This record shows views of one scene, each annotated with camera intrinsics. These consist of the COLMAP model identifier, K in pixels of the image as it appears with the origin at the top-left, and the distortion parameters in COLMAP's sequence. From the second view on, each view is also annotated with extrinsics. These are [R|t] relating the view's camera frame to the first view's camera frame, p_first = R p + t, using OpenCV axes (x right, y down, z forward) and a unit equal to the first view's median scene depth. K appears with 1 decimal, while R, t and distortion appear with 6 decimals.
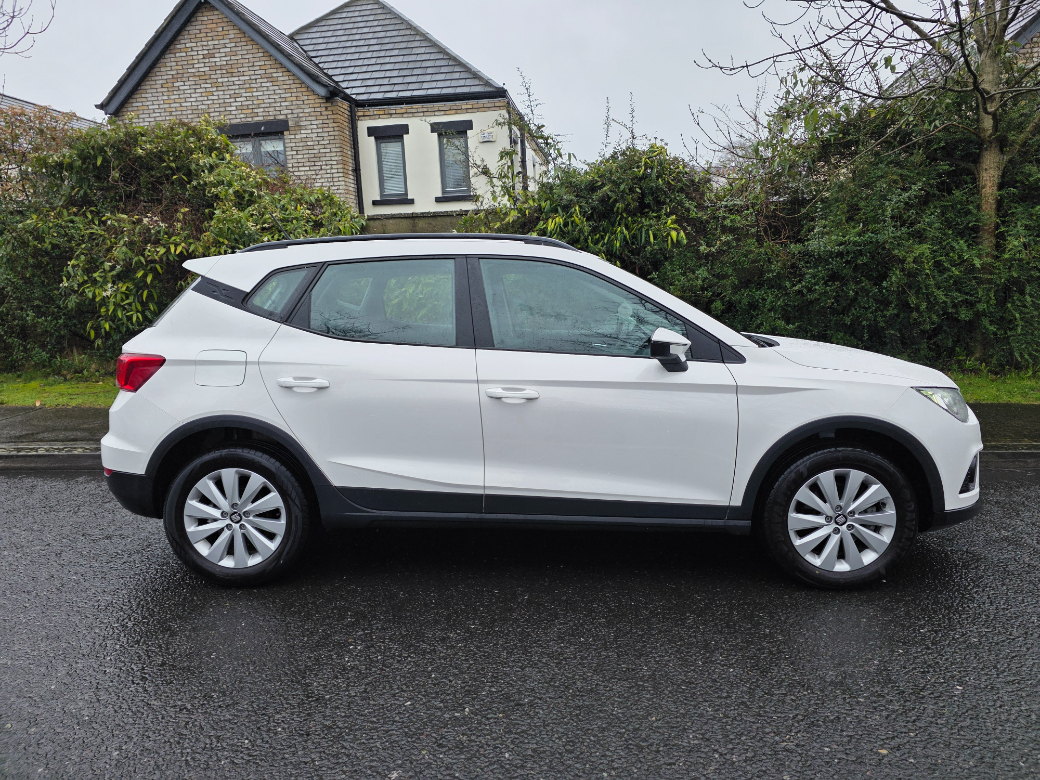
lens RADIAL K [[709.8, 0, 520.0], [0, 709.8, 390.0], [0, 0, 1]] dist [0.005264, -0.006187]
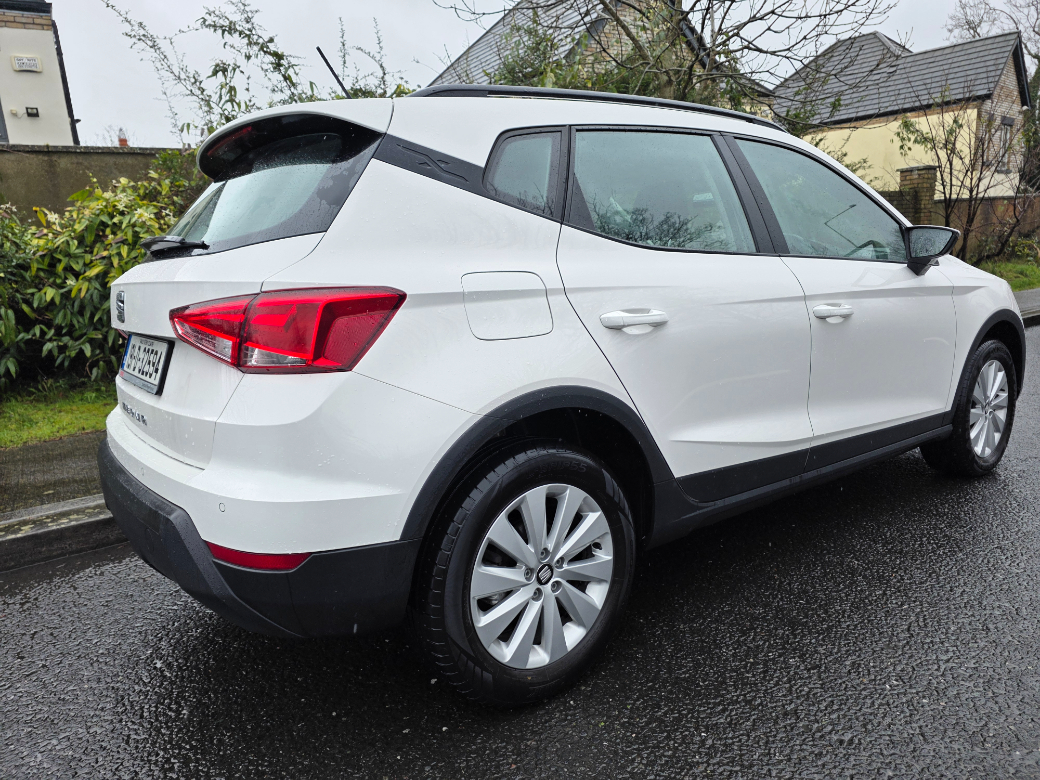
lens RADIAL K [[709.8, 0, 520.0], [0, 709.8, 390.0], [0, 0, 1]] dist [0.005264, -0.006187]
pose [[0.786737, -0.135273, 0.602284, -0.735931], [0.123308, 0.990468, 0.061387, 0.001186], [-0.604847, 0.025971, 0.795918, 0.573274]]
